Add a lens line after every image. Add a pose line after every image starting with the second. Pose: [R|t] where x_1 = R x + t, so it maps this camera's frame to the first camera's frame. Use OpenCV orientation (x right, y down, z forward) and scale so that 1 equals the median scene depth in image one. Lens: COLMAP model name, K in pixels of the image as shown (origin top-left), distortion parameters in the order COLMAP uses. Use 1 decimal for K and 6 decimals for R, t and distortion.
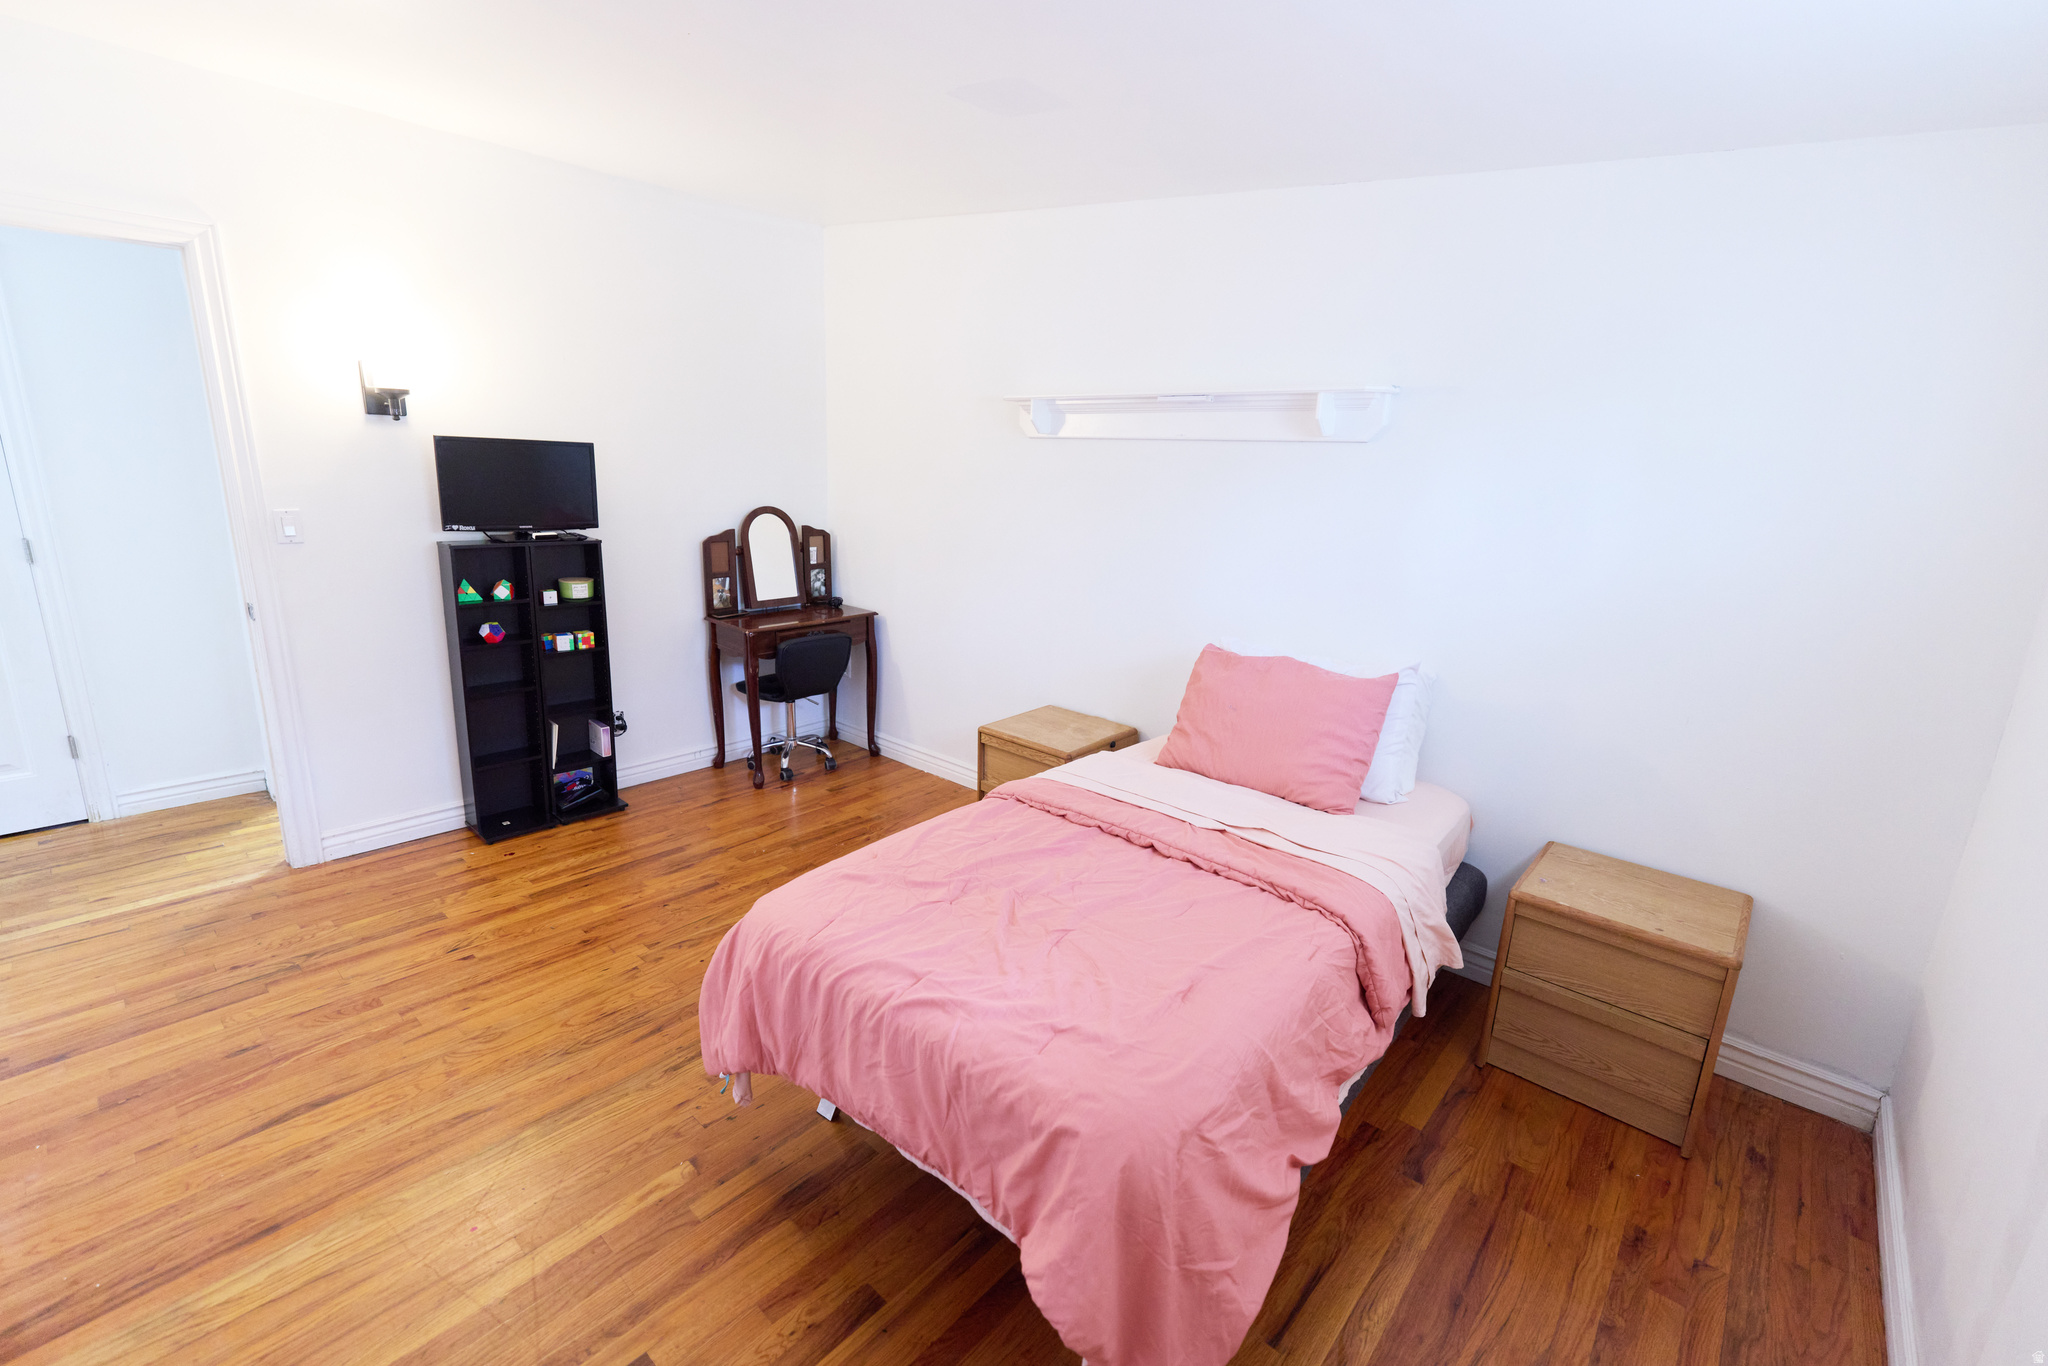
lens RADIAL K [[883.9, 0, 1014.7], [0, 883.9, 680.6], [0, 0, 1]] dist [0.002509, -0.000172]
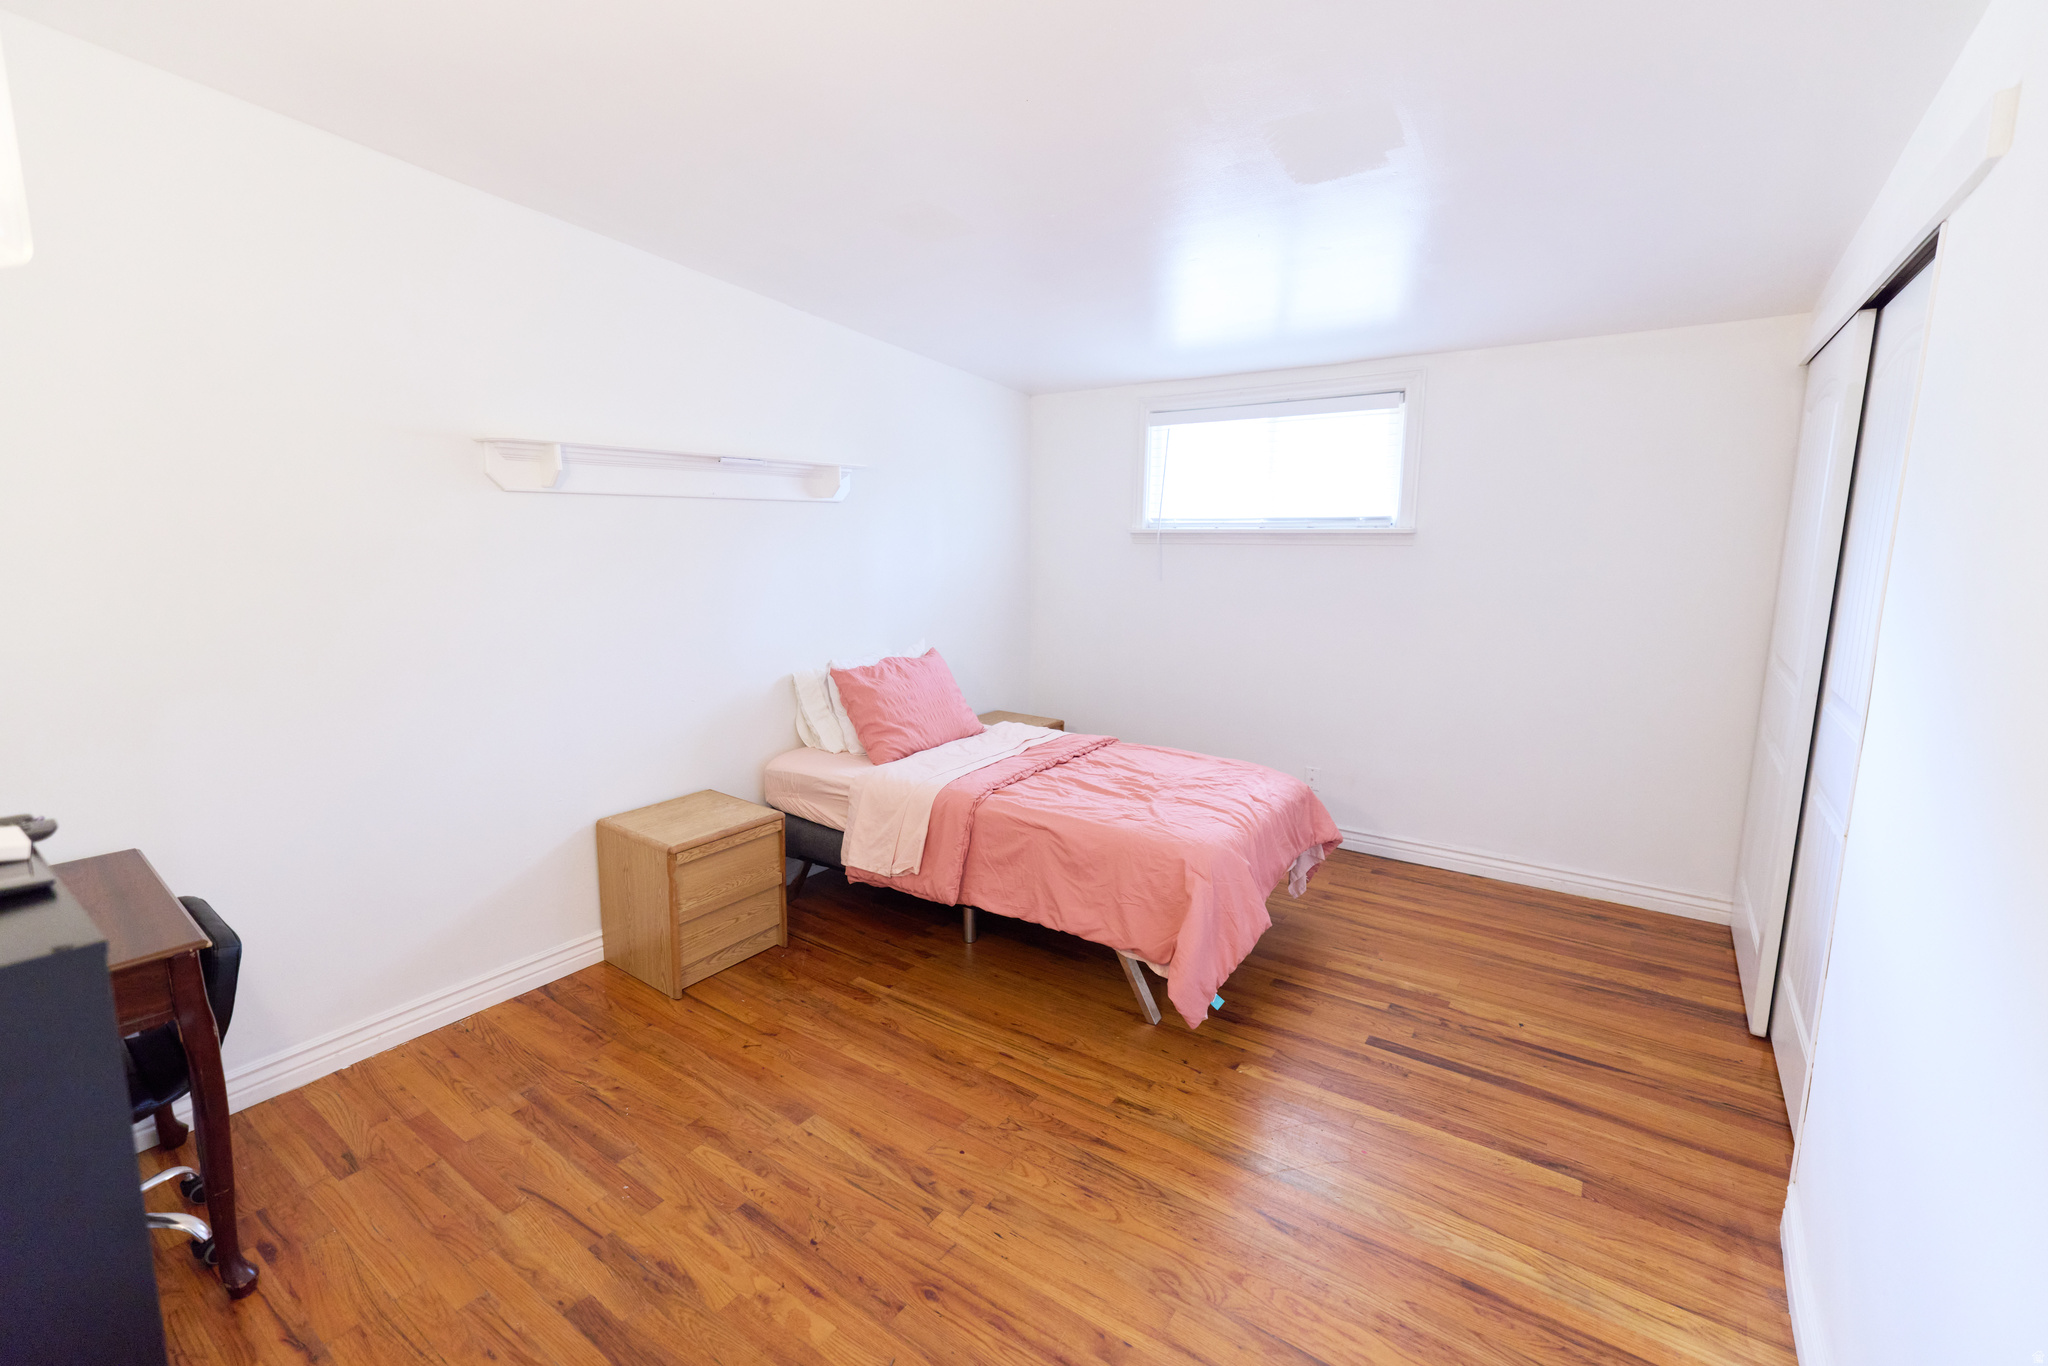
lens RADIAL K [[883.9, 0, 1014.7], [0, 883.9, 680.6], [0, 0, 1]] dist [0.002509, -0.000172]
pose [[-0.123951, -0.201881, 0.971535, -1.363088], [0.234742, 0.945329, 0.226384, -0.330800], [-0.964123, 0.256120, -0.069784, 1.171775]]
